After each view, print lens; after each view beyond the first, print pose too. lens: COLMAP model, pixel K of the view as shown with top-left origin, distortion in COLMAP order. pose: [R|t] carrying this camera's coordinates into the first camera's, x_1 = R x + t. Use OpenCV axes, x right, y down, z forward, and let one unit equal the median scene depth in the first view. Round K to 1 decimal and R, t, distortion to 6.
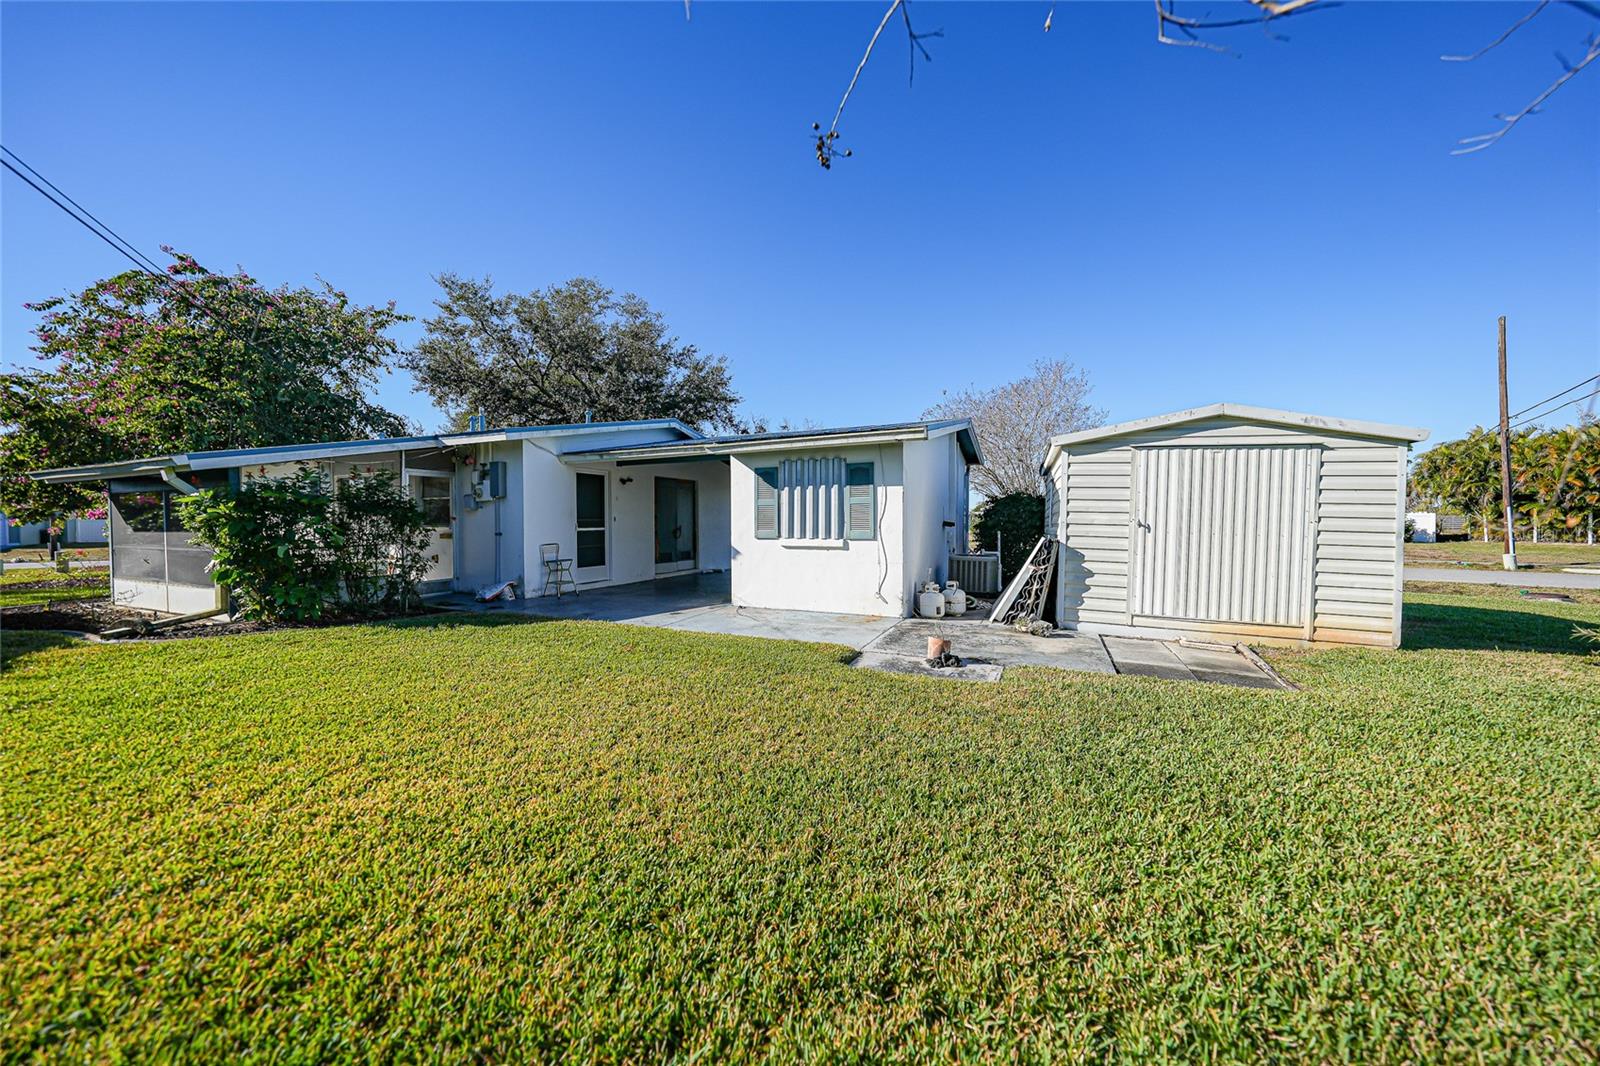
lens RADIAL K [[556.9, 0, 805.1], [0, 556.9, 534.6], [0, 0, 1]] dist [-0.020367, 0.001732]
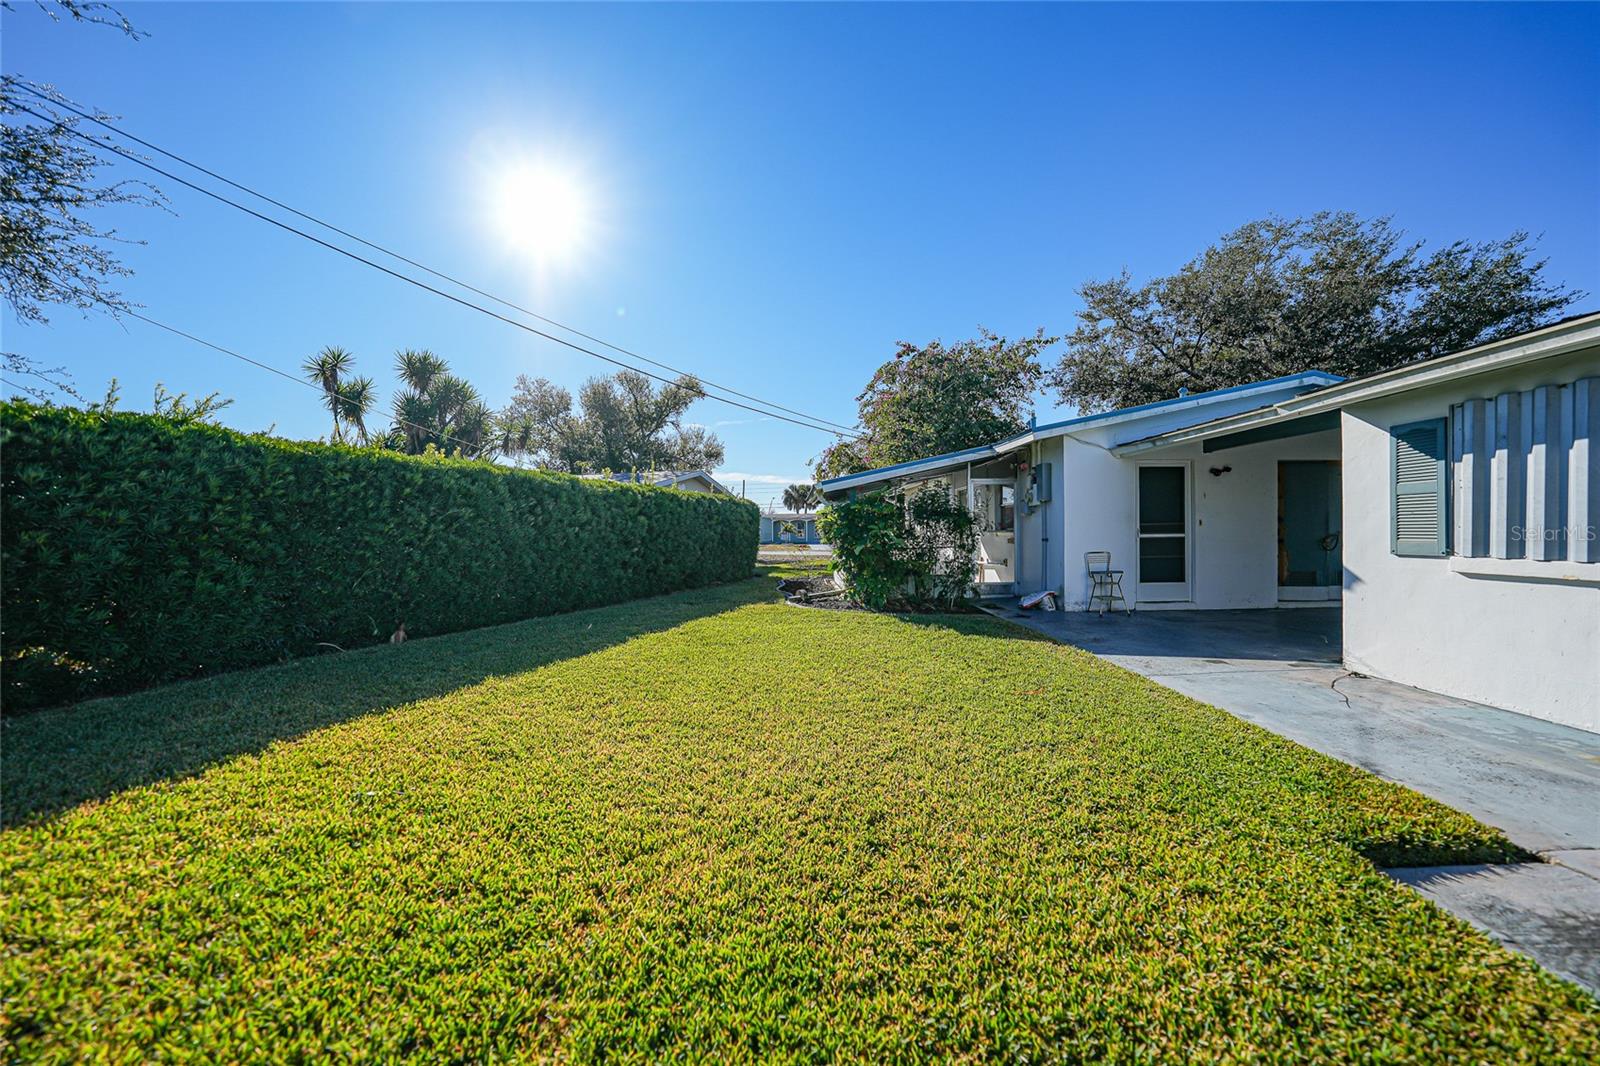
lens RADIAL K [[556.9, 0, 800.6], [0, 556.9, 535.4], [0, 0, 1]] dist [-0.020367, 0.001732]
pose [[0.415485, 0.007948, -0.909565, 0.105504], [-0.015705, 0.999875, 0.001563, -0.002670], [0.909465, 0.013635, 0.415558, 0.170365]]
